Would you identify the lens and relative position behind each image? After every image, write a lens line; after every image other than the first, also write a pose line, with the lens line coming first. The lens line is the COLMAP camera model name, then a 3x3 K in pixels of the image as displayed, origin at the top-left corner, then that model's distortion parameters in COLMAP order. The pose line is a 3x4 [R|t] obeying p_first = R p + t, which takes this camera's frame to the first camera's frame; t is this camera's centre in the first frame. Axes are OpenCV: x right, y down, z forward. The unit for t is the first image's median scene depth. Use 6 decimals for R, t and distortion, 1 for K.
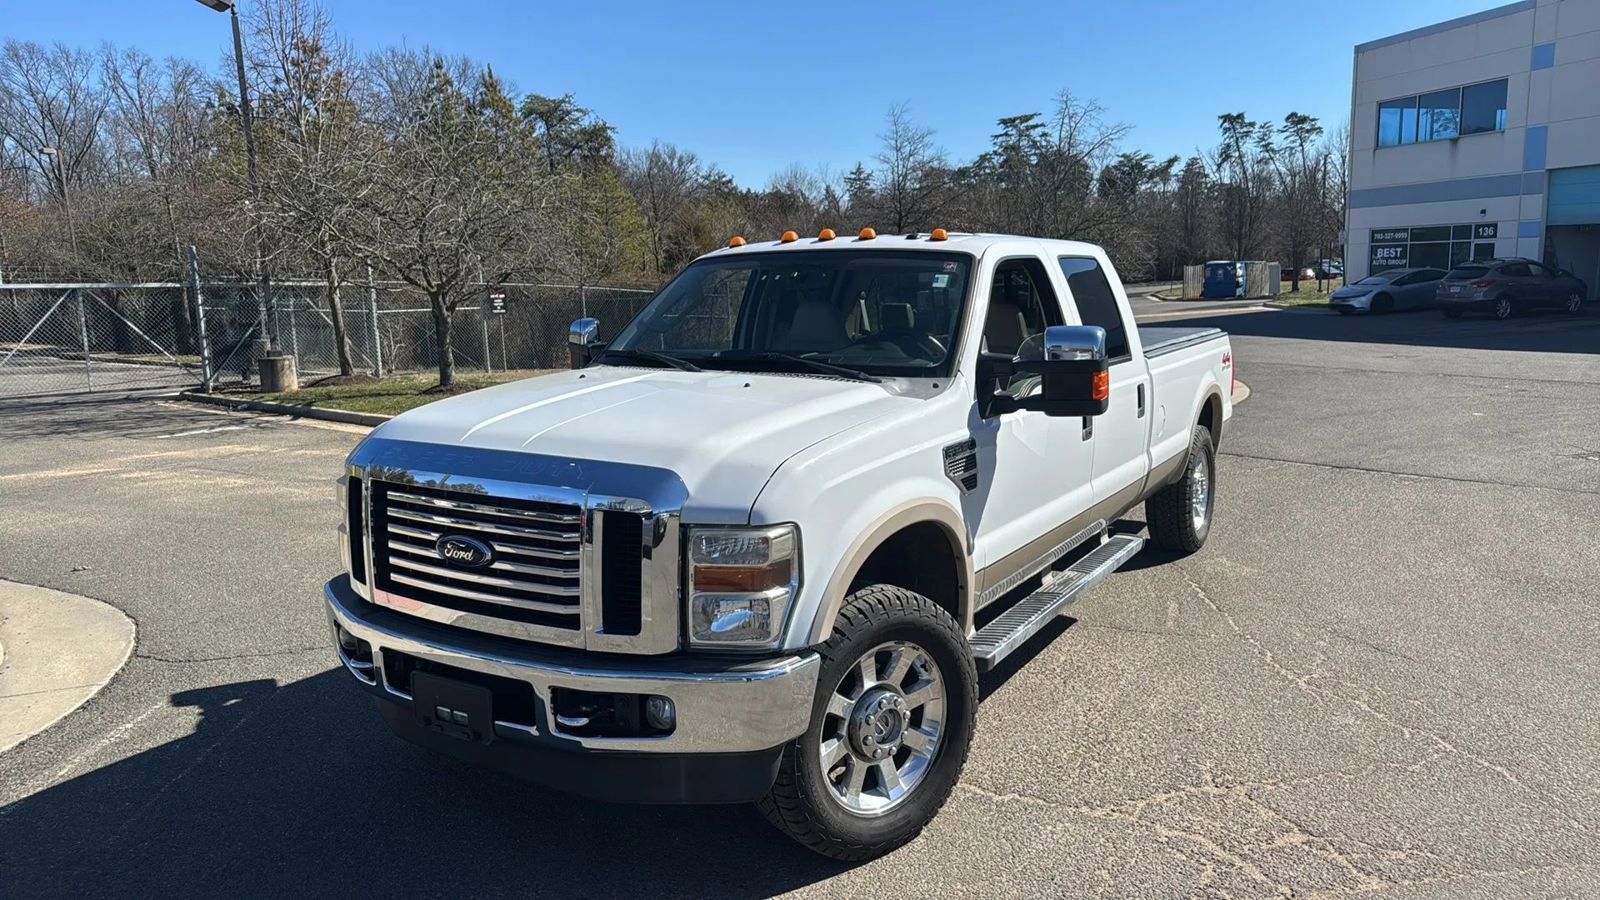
lens RADIAL K [[1068.6, 0, 803.1], [0, 1068.6, 441.5], [0, 0, 1]] dist [0.051690, -0.072002]
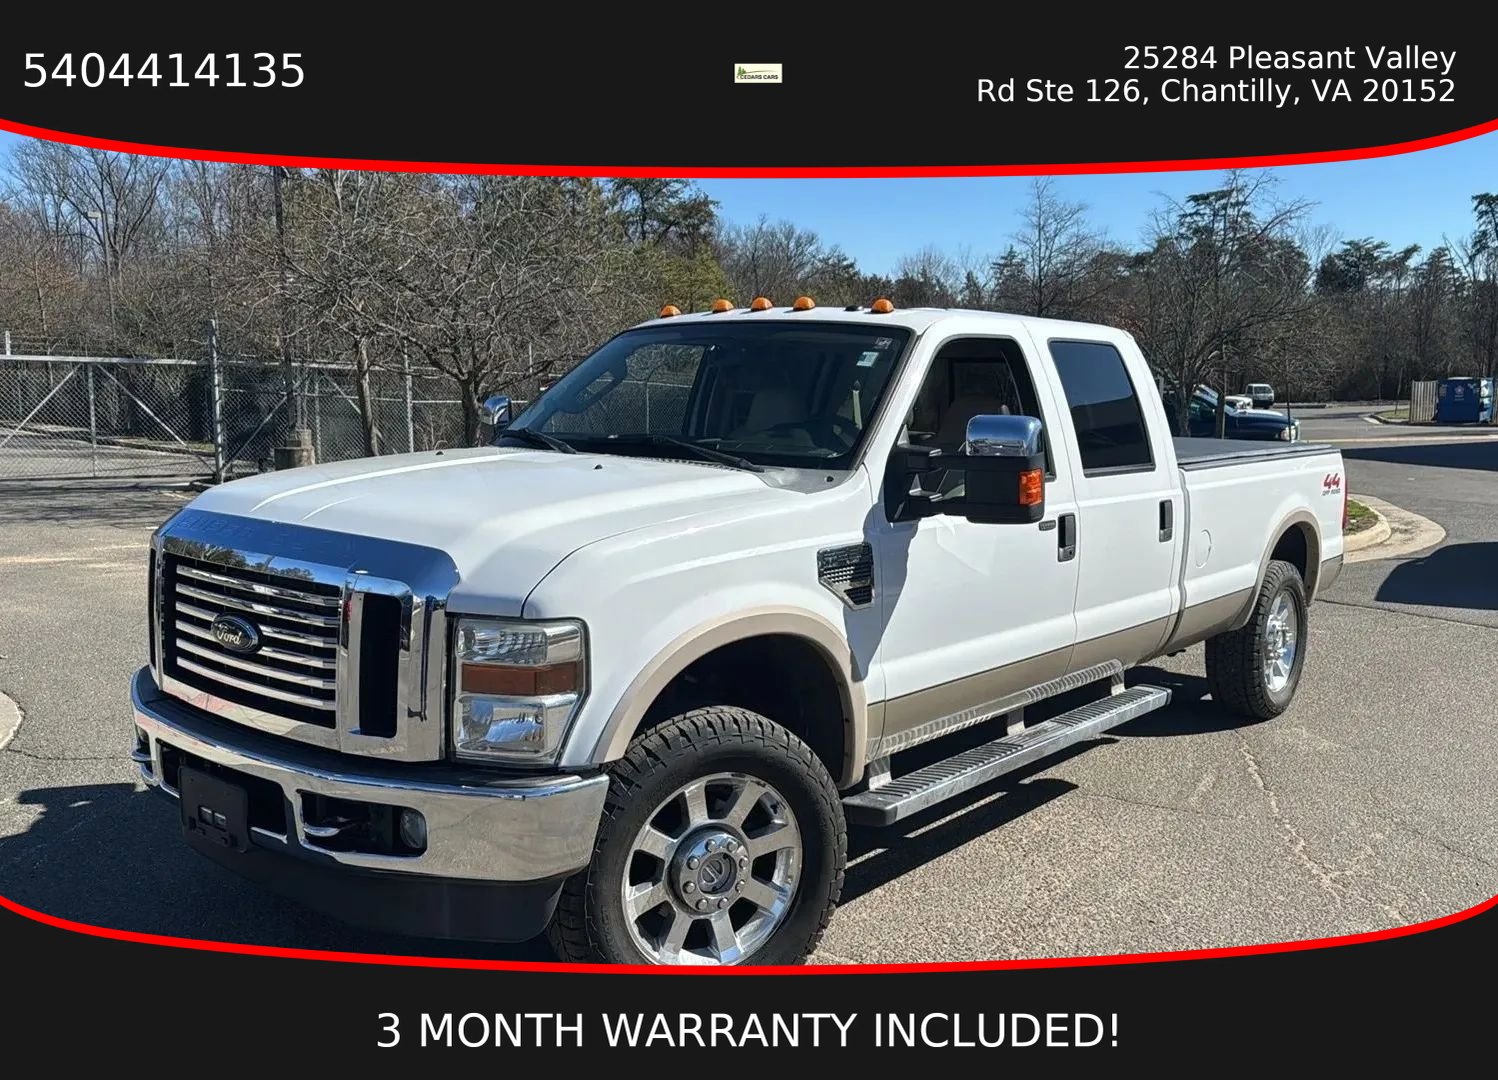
lens RADIAL K [[1273.8, 0, 767.9], [0, 1273.8, 547.5], [0, 0, 1]] dist [0.087090, -0.152424]
pose [[0.990627, 0.048133, -0.127835, 0.139238], [-0.050927, 0.998528, -0.018673, 0.015339], [0.126748, 0.025009, 0.991620, -0.000977]]
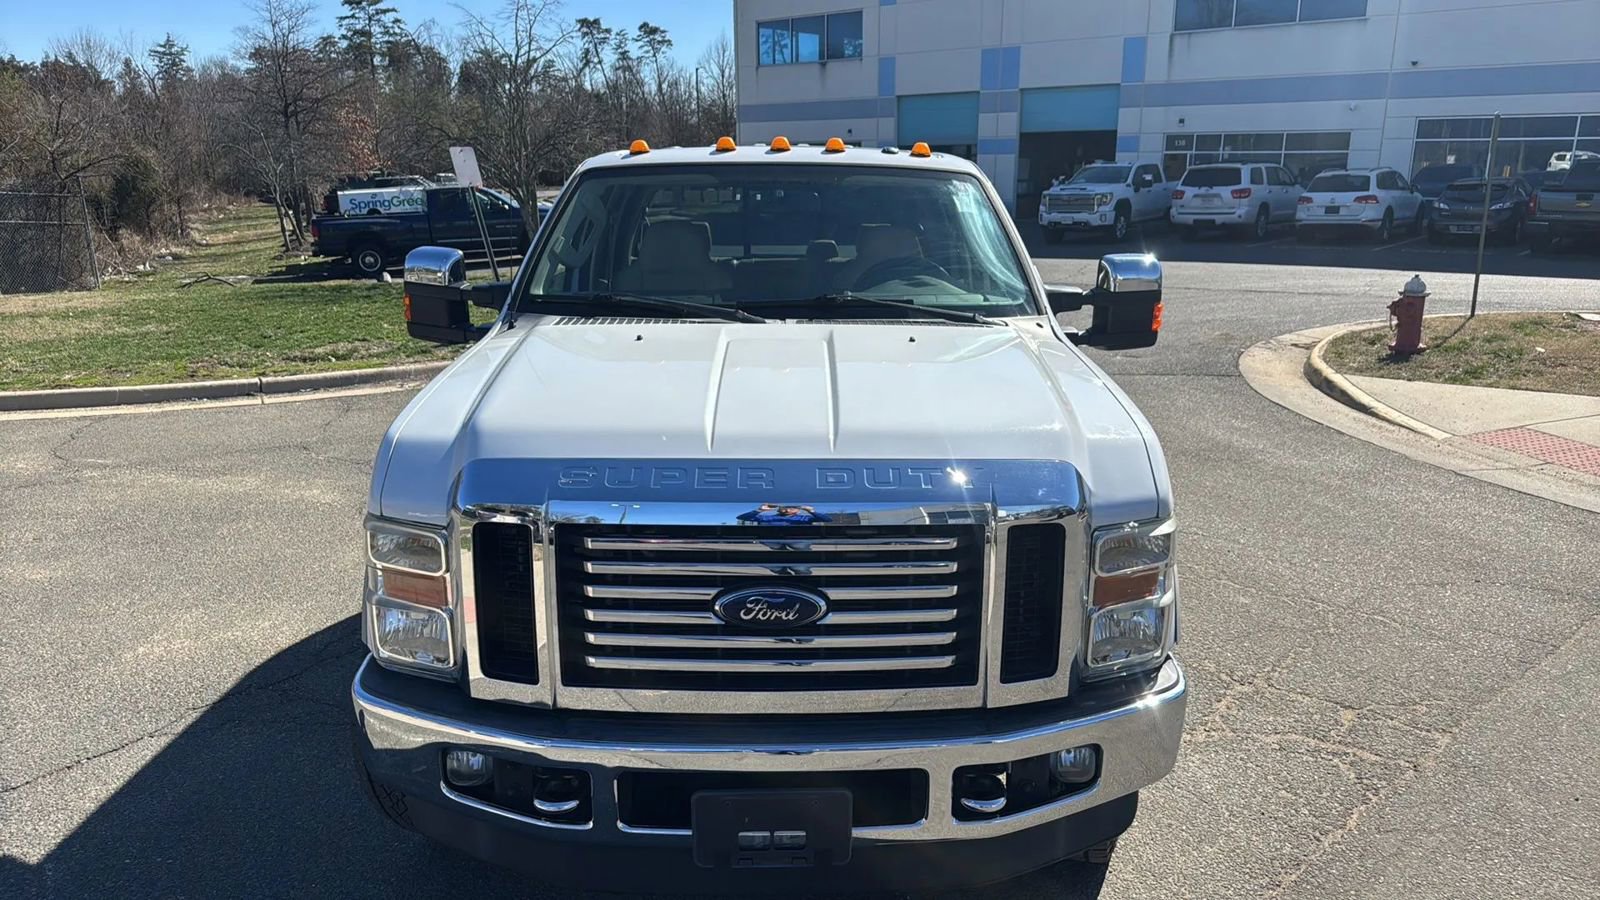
lens RADIAL K [[1087.6, 0, 804.3], [0, 1087.6, 445.0], [0, 0, 1]] dist [-0.000341, -0.003290]
pose [[0.843040, -0.109089, 0.526671, -0.357735], [0.062625, 0.992464, 0.105325, -0.040568], [-0.534192, -0.055810, 0.843519, 0.220818]]
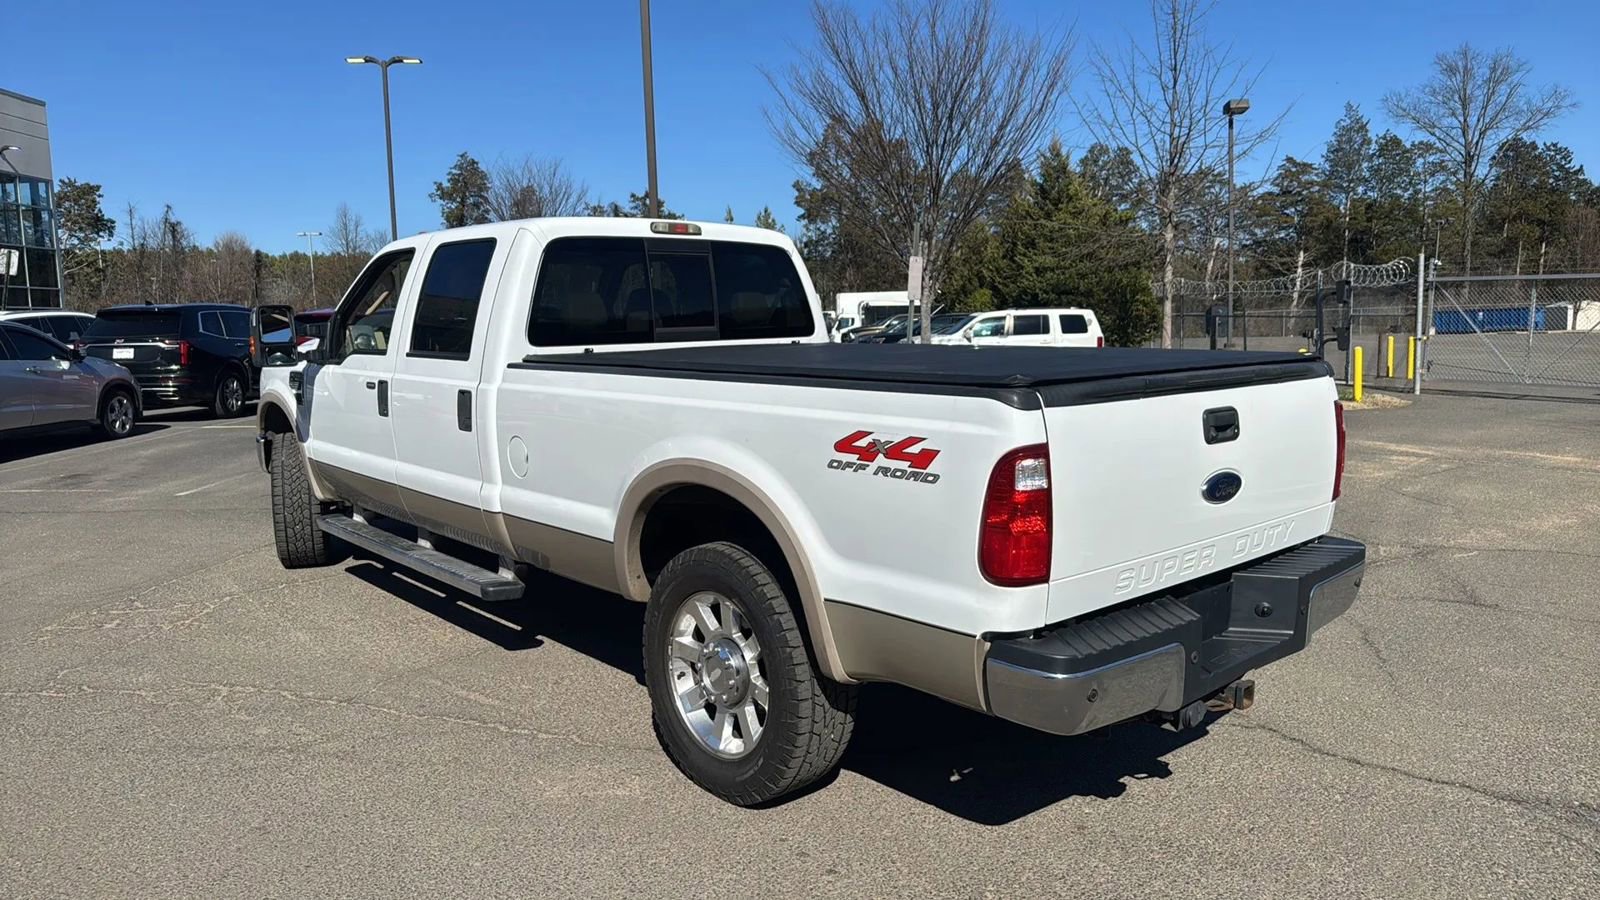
lens RADIAL K [[1073.5, 0, 797.7], [0, 1073.5, 438.0], [0, 0, 1]] dist [0.008426, -0.000661]
pose [[-0.282938, 0.132361, -0.949961, 1.015671], [-0.120967, 0.977599, 0.172241, -0.188452], [0.951479, 0.163648, -0.260589, 1.437230]]
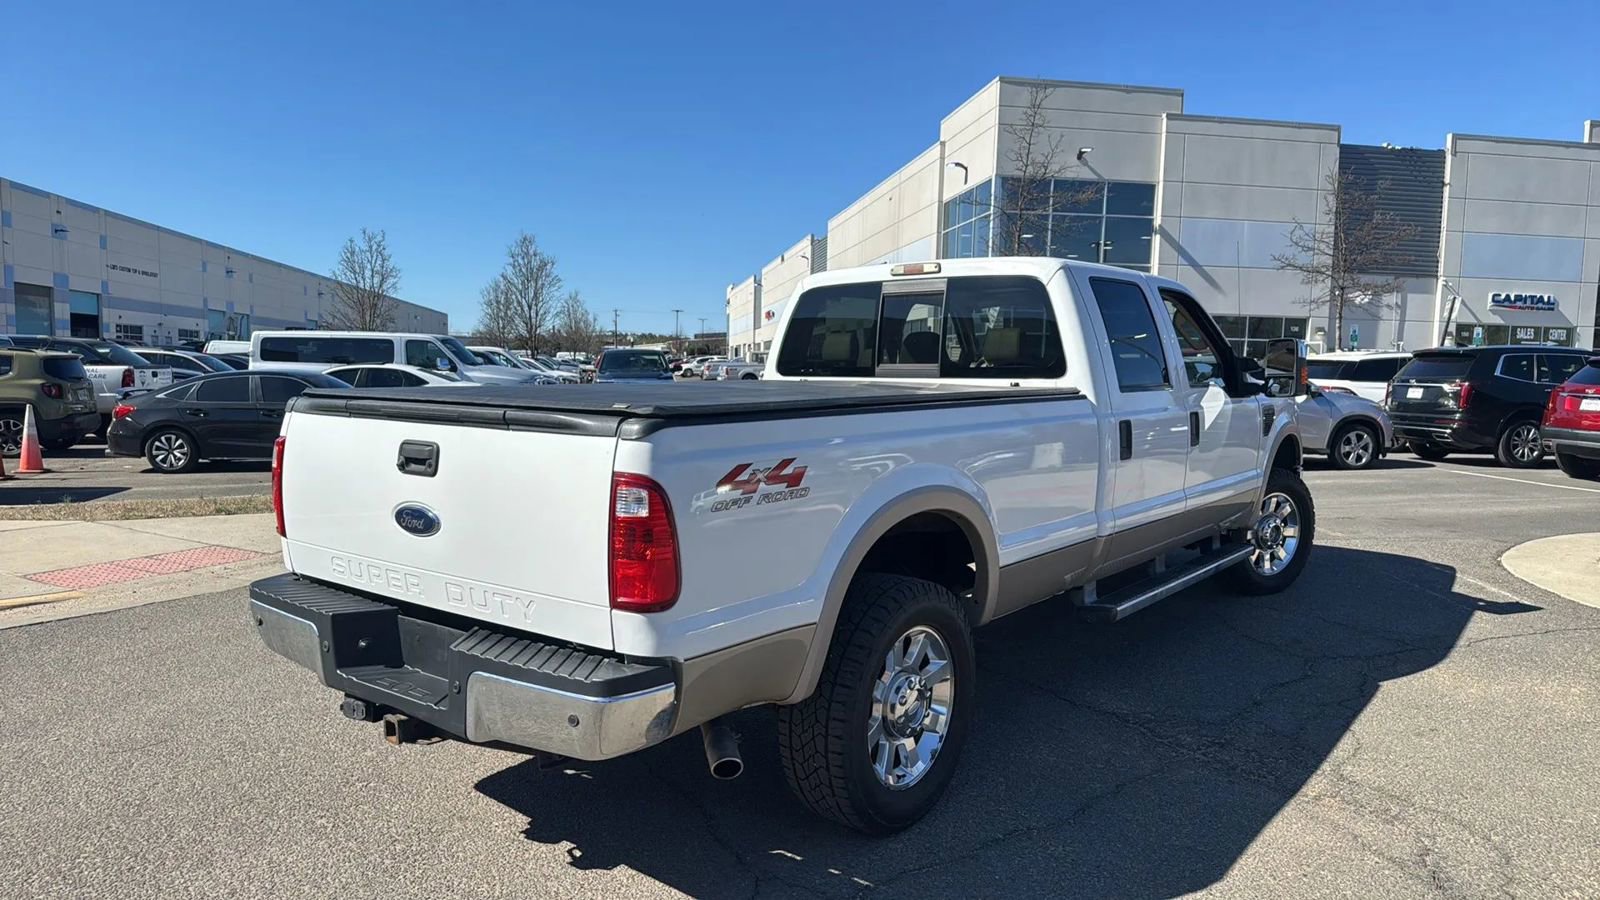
lens RADIAL K [[1071.1, 0, 827.3], [0, 1071.1, 465.3], [0, 0, 1]] dist [0.028246, -0.034866]
pose [[-0.995198, 0.001952, 0.097867, 0.156386], [0.025081, 0.971509, 0.235672, -0.247783], [-0.094618, 0.236995, -0.966892, 2.018891]]
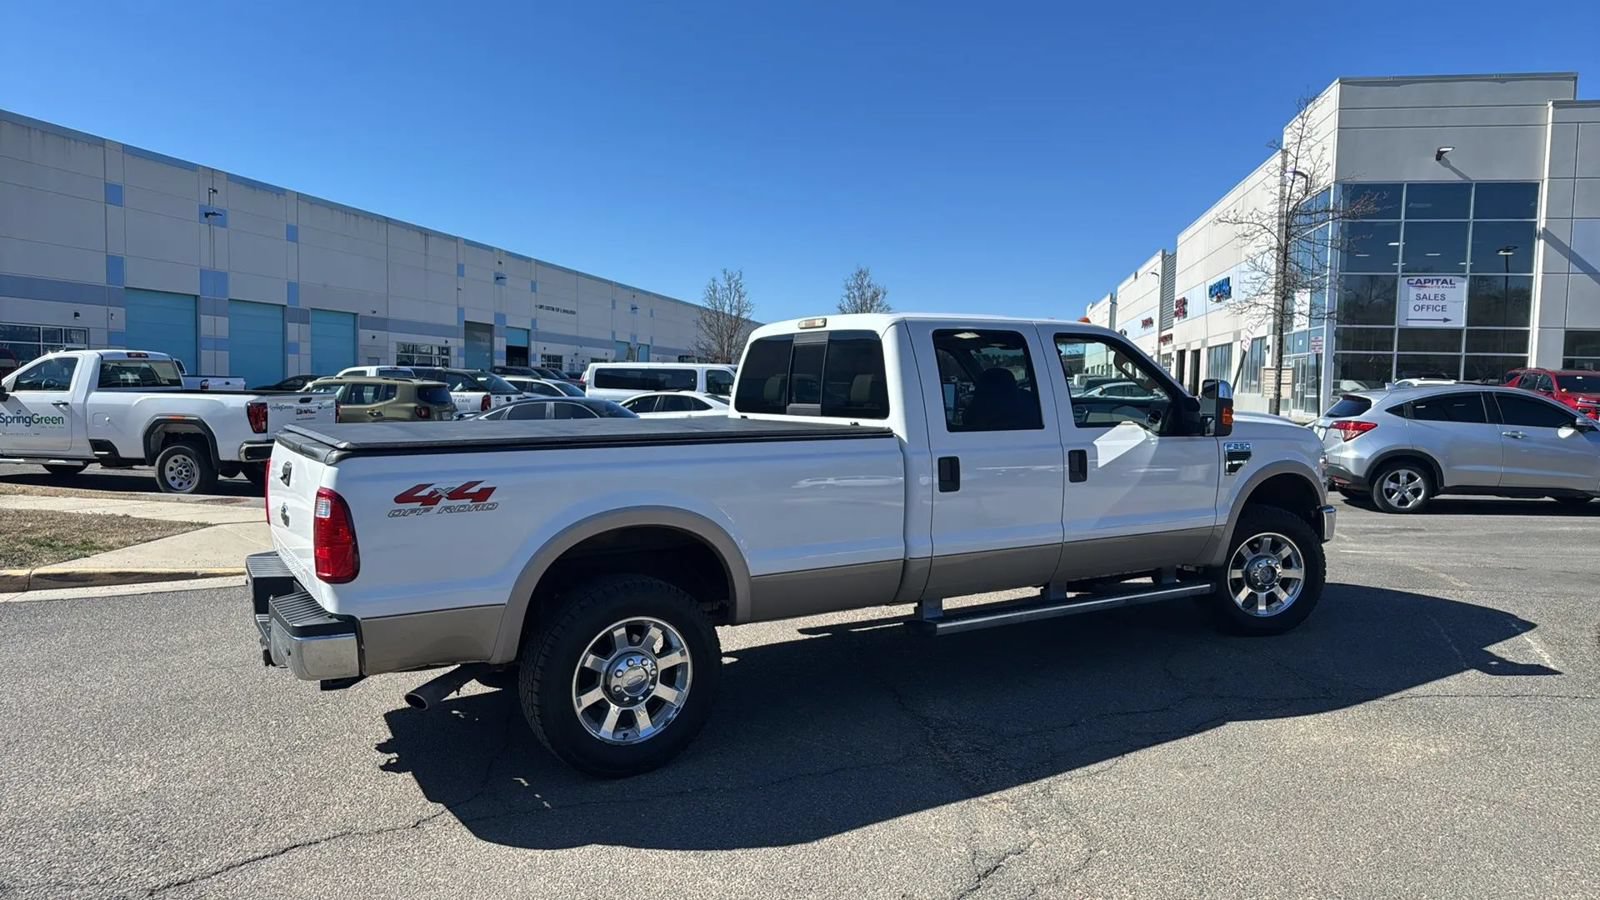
lens RADIAL K [[1068.6, 0, 823.2], [0, 1068.6, 453.1], [0, 0, 1]] dist [0.053251, -0.072972]
pose [[-0.901346, -0.015369, 0.432827, -0.307110], [0.073653, 0.979374, 0.188156, -0.266423], [-0.426791, 0.201473, -0.881623, 2.050026]]
